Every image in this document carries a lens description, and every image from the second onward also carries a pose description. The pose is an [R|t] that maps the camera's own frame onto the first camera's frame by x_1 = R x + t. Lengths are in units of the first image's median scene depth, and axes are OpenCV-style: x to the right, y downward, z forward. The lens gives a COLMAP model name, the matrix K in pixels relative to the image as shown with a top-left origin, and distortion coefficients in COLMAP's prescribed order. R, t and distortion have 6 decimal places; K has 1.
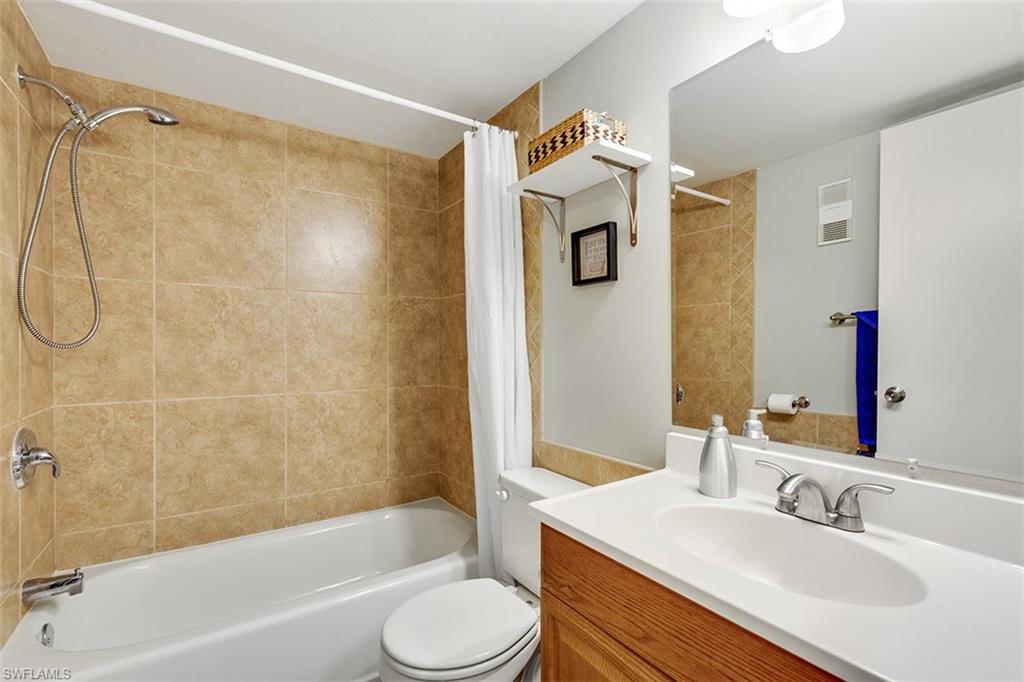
lens RADIAL K [[458.6, 0, 508.9], [0, 458.6, 342.6], [0, 0, 1]] dist [-0.008980, 0.002286]
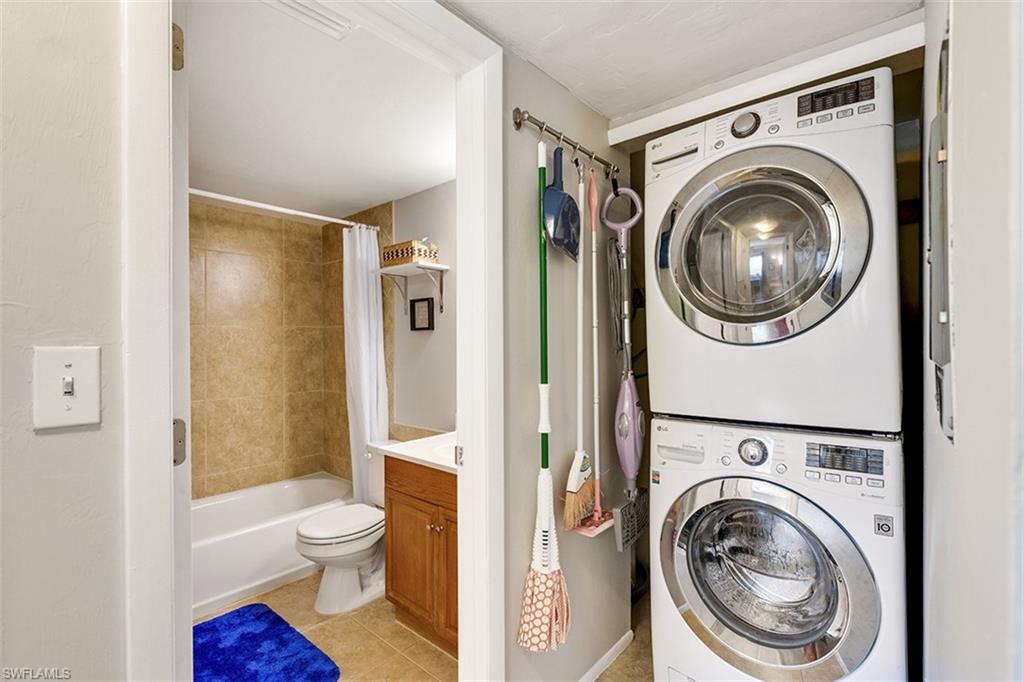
lens RADIAL K [[458.6, 0, 511.0], [0, 458.6, 342.0], [0, 0, 1]] dist [-0.008980, 0.002286]
pose [[0.965443, -0.003337, 0.260593, 0.053718], [0.002918, 0.999994, 0.001994, -0.083402], [-0.260598, -0.001165, 0.965447, -0.748454]]
